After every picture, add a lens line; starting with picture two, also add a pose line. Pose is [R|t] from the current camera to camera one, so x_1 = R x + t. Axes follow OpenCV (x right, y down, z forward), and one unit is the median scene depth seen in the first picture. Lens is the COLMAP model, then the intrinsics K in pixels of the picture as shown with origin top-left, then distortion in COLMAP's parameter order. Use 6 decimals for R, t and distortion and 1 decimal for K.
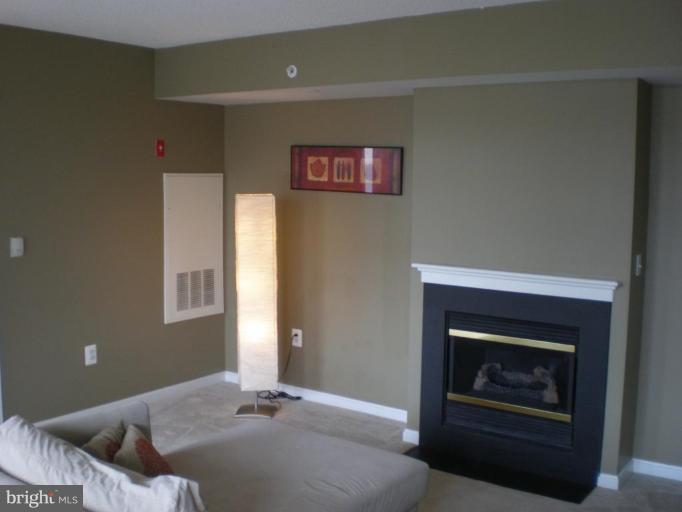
lens RADIAL K [[790.4, 0, 340.9], [0, 790.4, 256.3], [0, 0, 1]] dist [-0.115952, 0.000000]
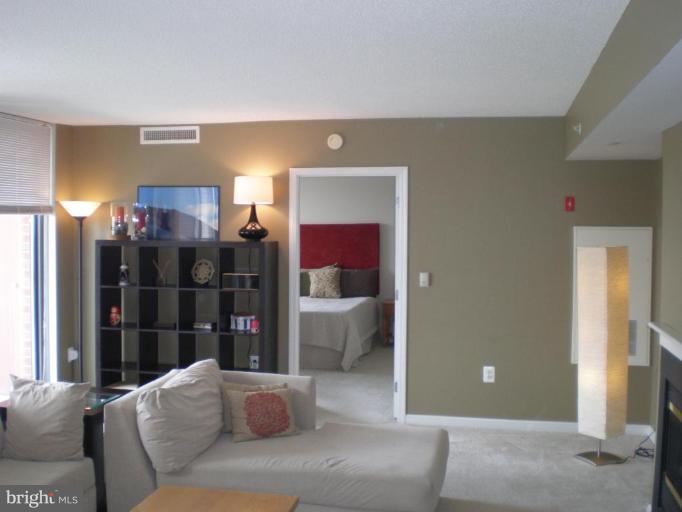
lens RADIAL K [[790.4, 0, 340.5], [0, 790.4, 255.3], [0, 0, 1]] dist [-0.115952, 0.000000]
pose [[0.384034, 0.019904, -0.923105, 0.713920], [-0.100050, 0.994778, -0.020173, -0.010801], [0.917882, 0.100104, 0.384020, 0.294143]]
